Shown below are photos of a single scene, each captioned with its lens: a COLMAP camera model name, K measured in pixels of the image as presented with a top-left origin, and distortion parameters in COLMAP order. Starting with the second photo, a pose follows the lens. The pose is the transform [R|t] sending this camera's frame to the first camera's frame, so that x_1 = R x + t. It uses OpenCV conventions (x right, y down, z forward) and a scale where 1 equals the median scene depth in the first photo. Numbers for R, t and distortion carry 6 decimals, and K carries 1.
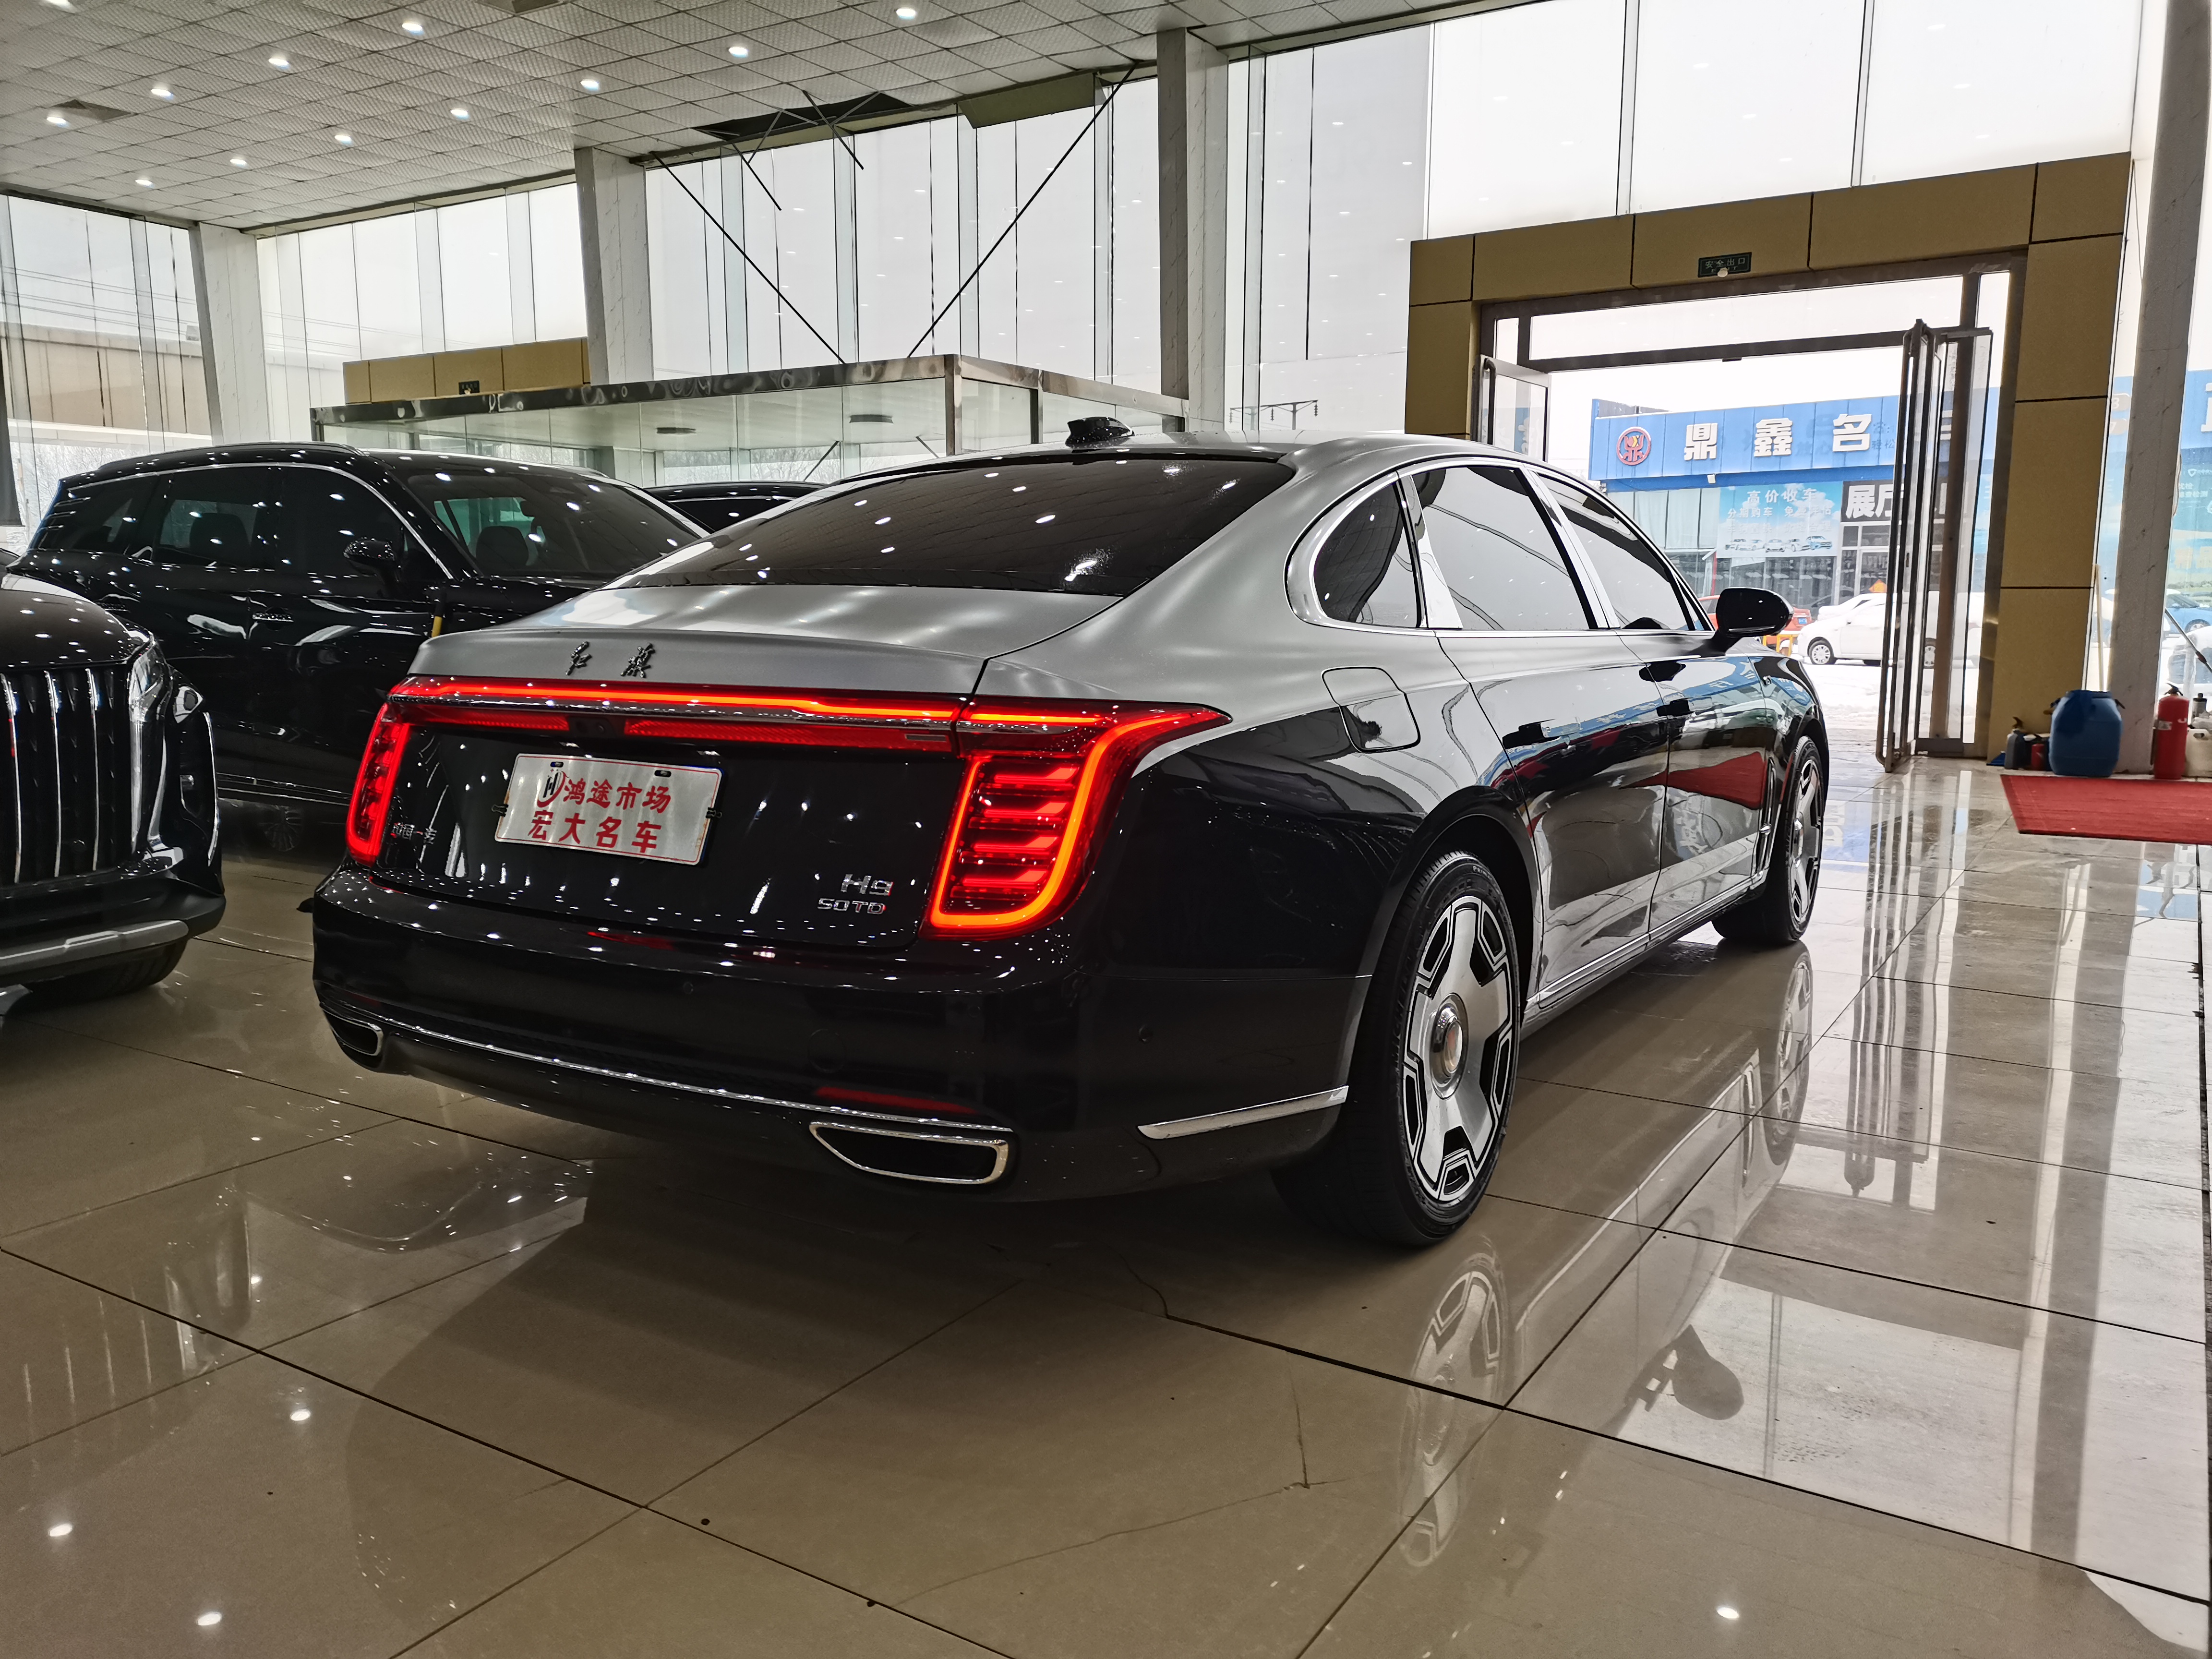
lens RADIAL K [[1689.8, 0, 1095.8], [0, 1689.8, 836.4], [0, 0, 1]] dist [0.053325, -0.031358]
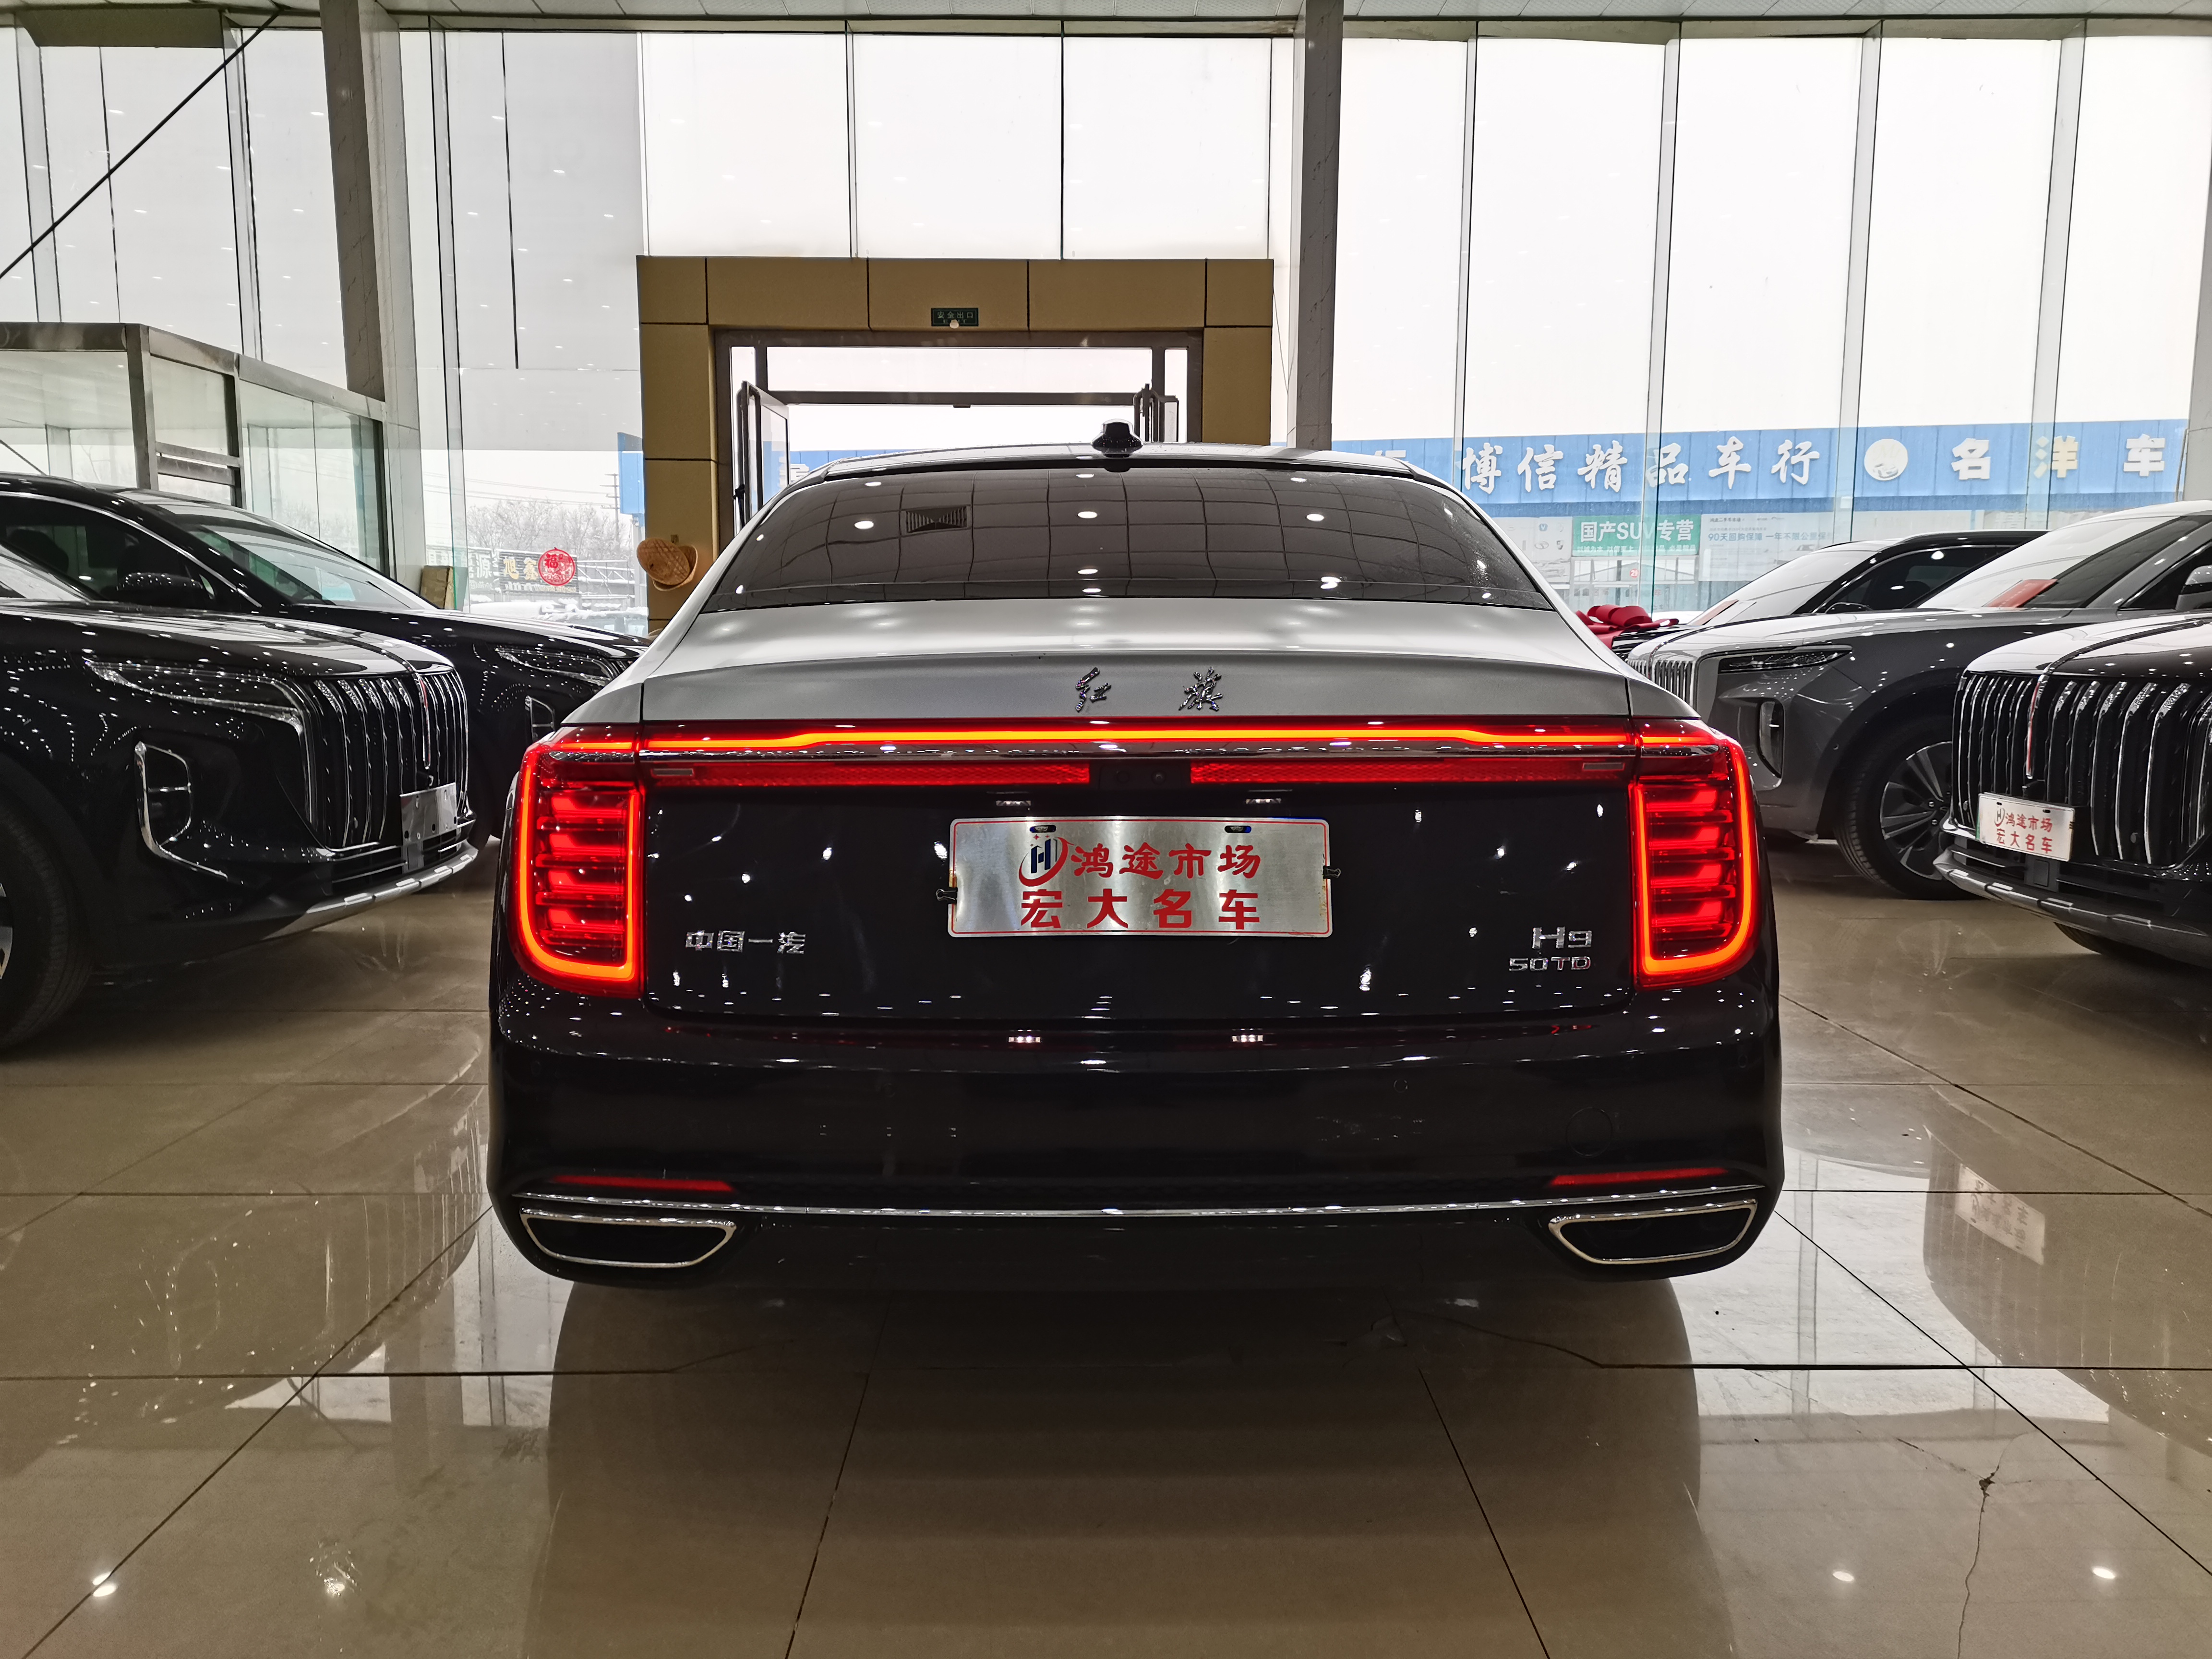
lens RADIAL K [[1689.8, 0, 1103.2], [0, 1689.8, 831.0], [0, 0, 1]] dist [0.053325, -0.031358]
pose [[0.836970, -0.066459, 0.543198, -0.156835], [0.078551, 0.996910, 0.000937, -0.008844], [-0.541582, 0.041885, 0.839604, 0.076588]]
